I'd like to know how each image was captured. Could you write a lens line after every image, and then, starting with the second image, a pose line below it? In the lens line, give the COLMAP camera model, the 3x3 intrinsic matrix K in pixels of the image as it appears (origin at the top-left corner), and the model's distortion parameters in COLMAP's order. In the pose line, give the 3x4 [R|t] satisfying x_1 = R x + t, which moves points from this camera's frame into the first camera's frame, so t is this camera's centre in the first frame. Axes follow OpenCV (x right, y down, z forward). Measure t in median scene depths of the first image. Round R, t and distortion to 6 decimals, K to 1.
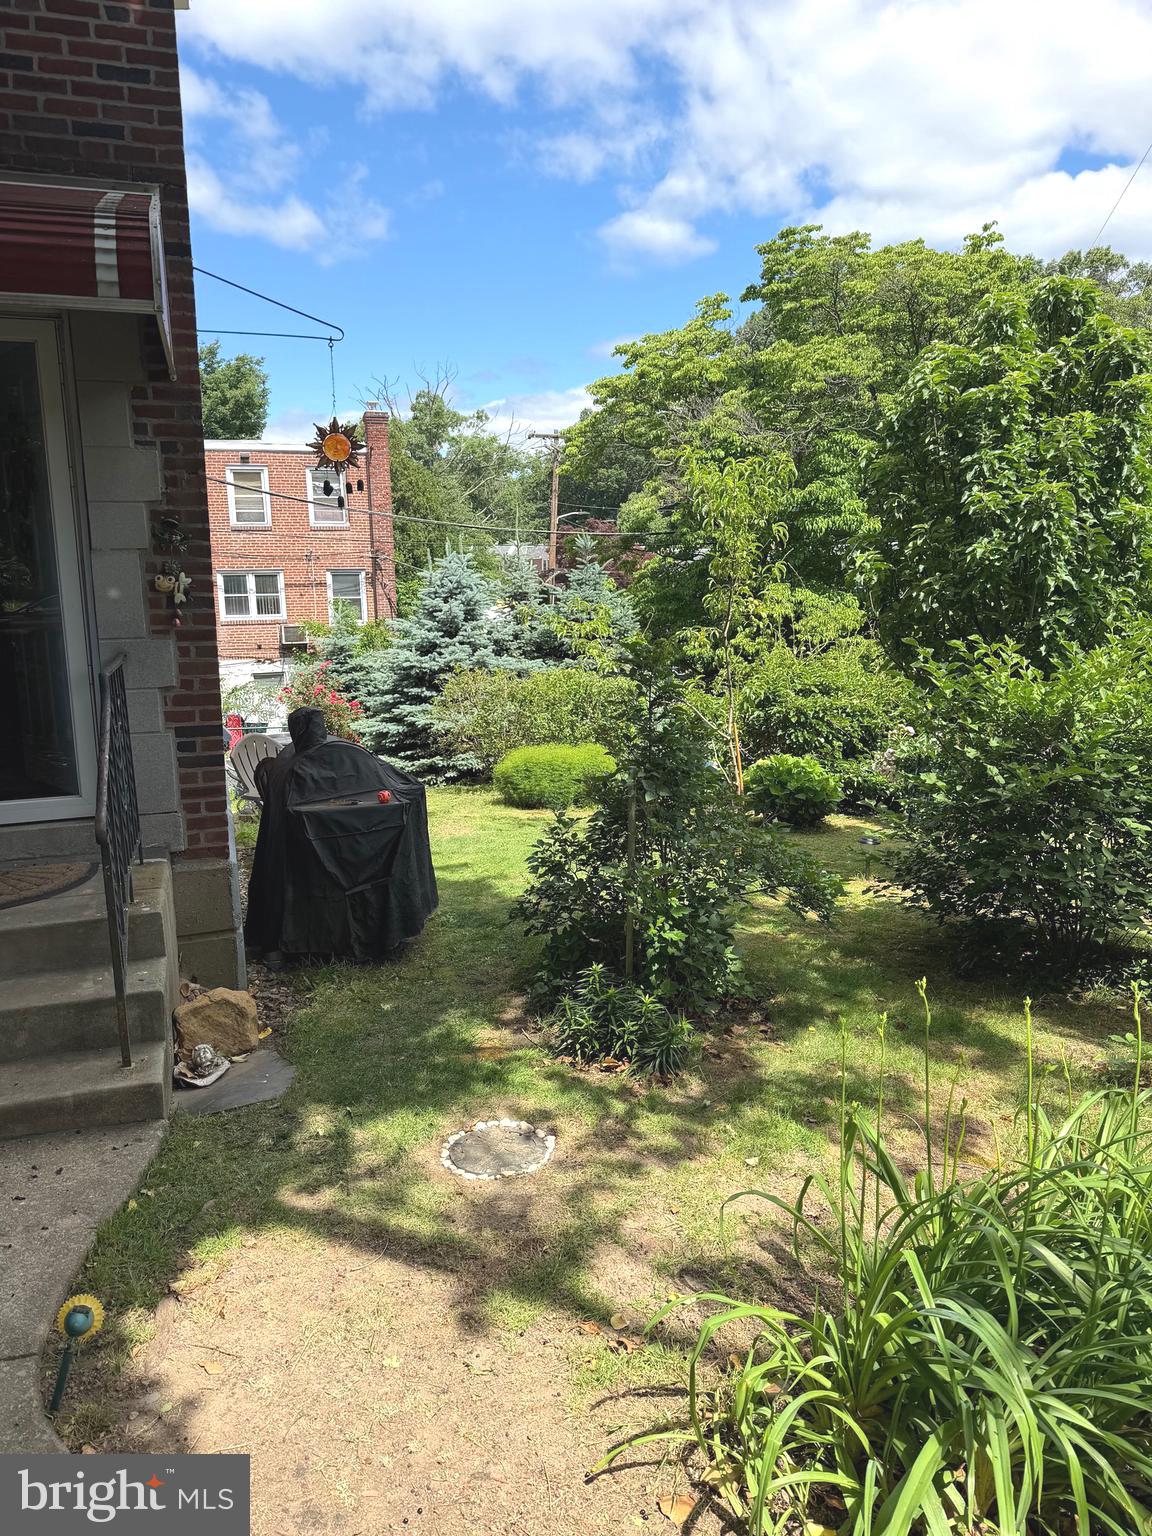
lens RADIAL K [[1080.2, 0, 575.6], [0, 1080.2, 795.7], [0, 0, 1]] dist [0.060223, -0.144891]
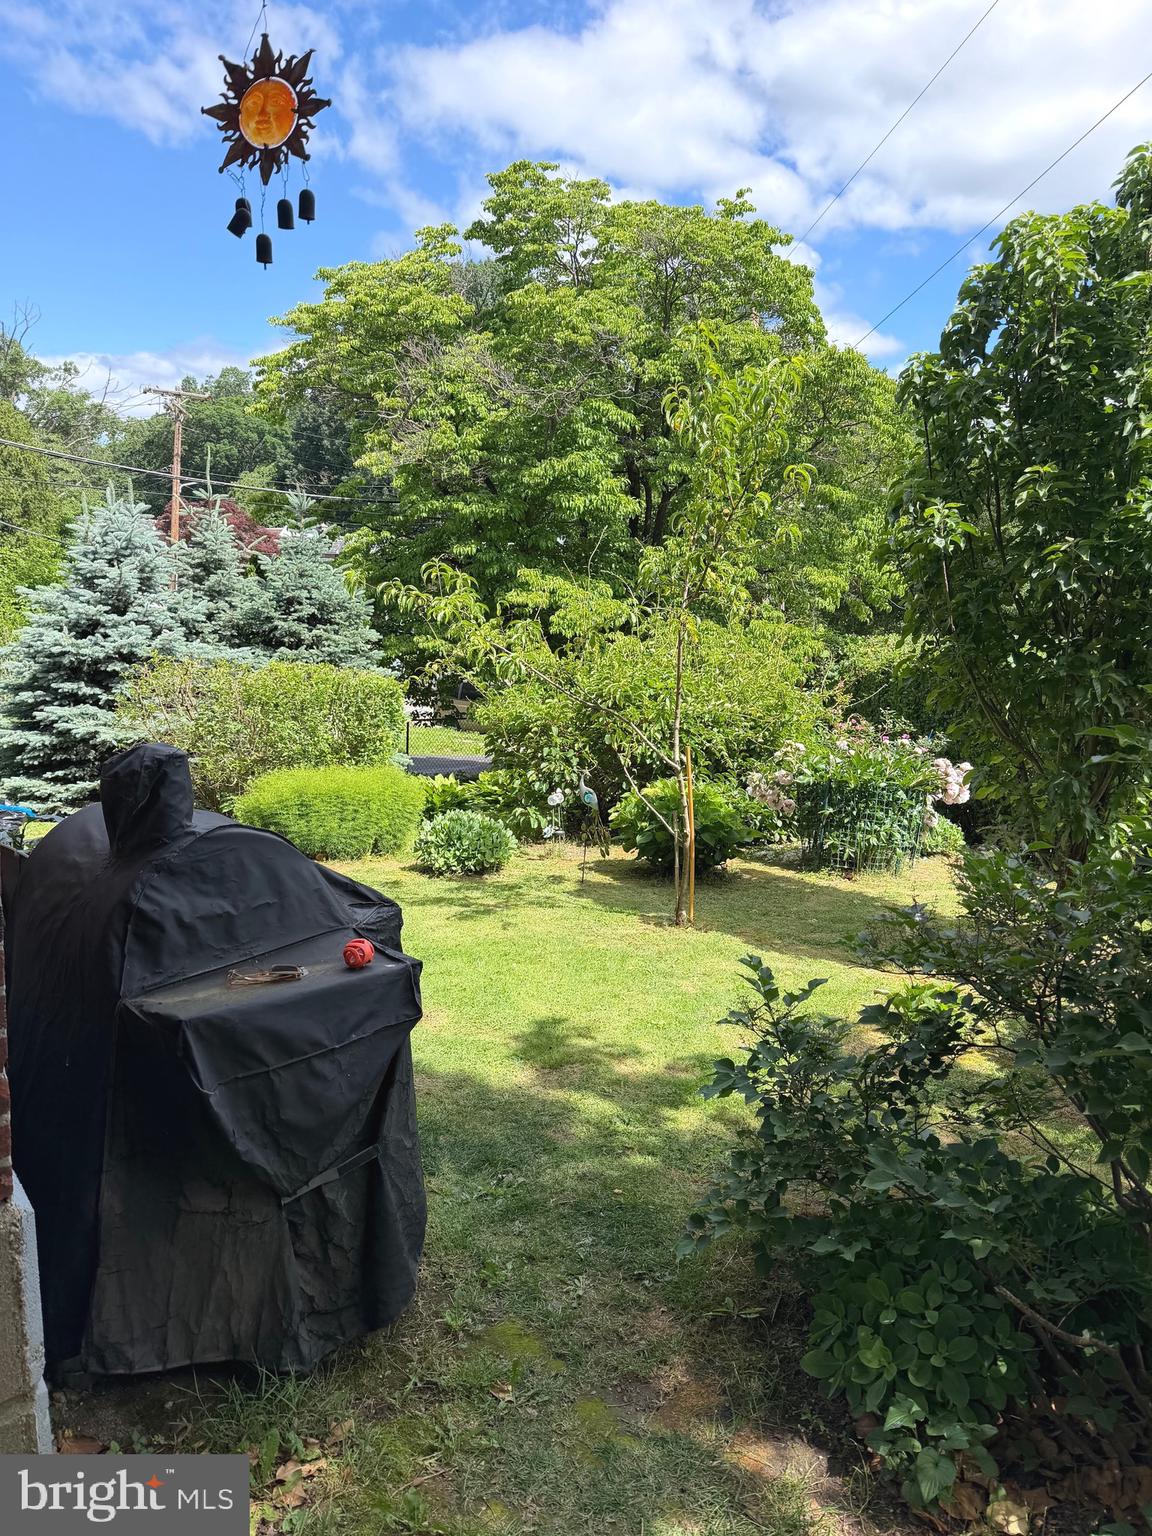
lens RADIAL K [[1062.4, 0, 576.0], [0, 1062.4, 768.0], [0, 0, 1]] dist [0.063830, -0.140071]
pose [[0.930255, -0.014319, 0.366634, -0.094620], [0.021589, 0.999643, -0.015737, -0.024131], [-0.366278, 0.022555, 0.930232, 0.215672]]
